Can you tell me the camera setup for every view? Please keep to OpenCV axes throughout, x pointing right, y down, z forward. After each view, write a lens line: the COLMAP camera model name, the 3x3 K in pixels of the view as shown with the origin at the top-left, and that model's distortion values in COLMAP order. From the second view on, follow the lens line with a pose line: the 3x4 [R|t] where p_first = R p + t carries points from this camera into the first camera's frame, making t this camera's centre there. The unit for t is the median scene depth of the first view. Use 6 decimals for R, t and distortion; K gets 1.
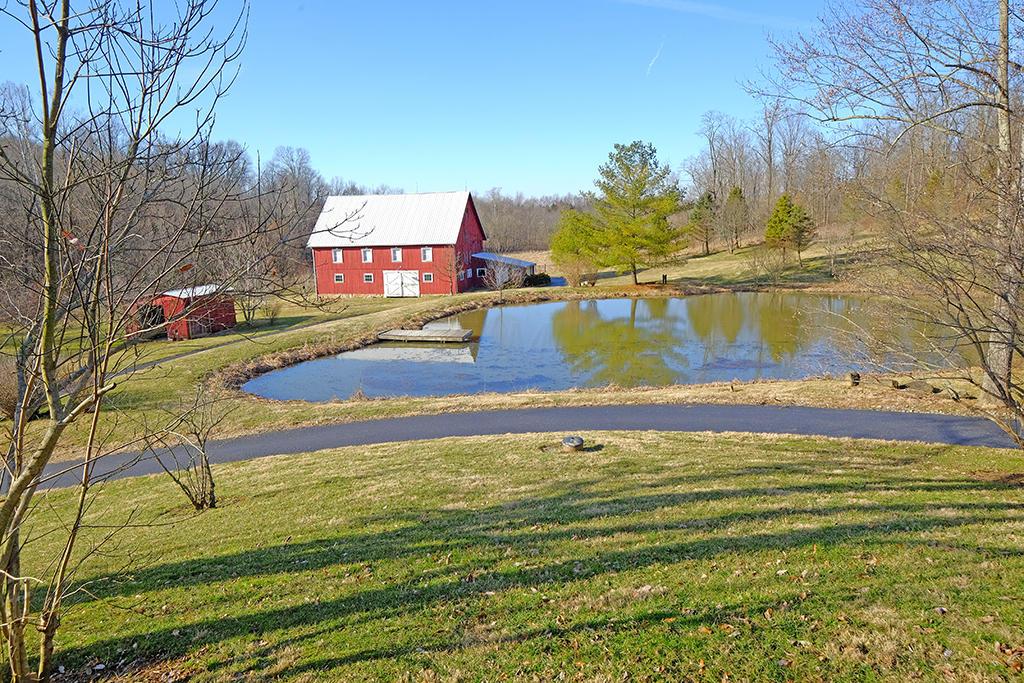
lens RADIAL K [[679.3, 0, 508.9], [0, 679.3, 342.3], [0, 0, 1]] dist [-0.006522, -0.002306]
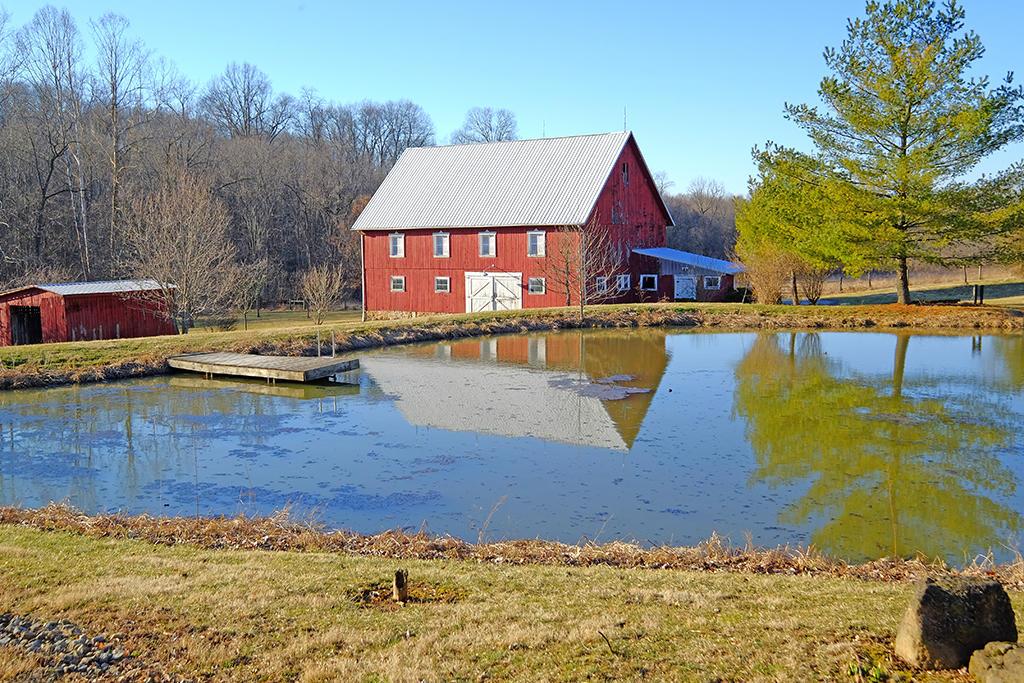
lens RADIAL K [[1049.4, 0, 515.0], [0, 1049.4, 339.4], [0, 0, 1]] dist [0.017201, 0.000000]
pose [[0.947352, 0.044368, -0.317105, 0.132200], [-0.068207, 0.995586, -0.064473, 0.003055], [0.312844, 0.082707, 0.946197, 0.198812]]
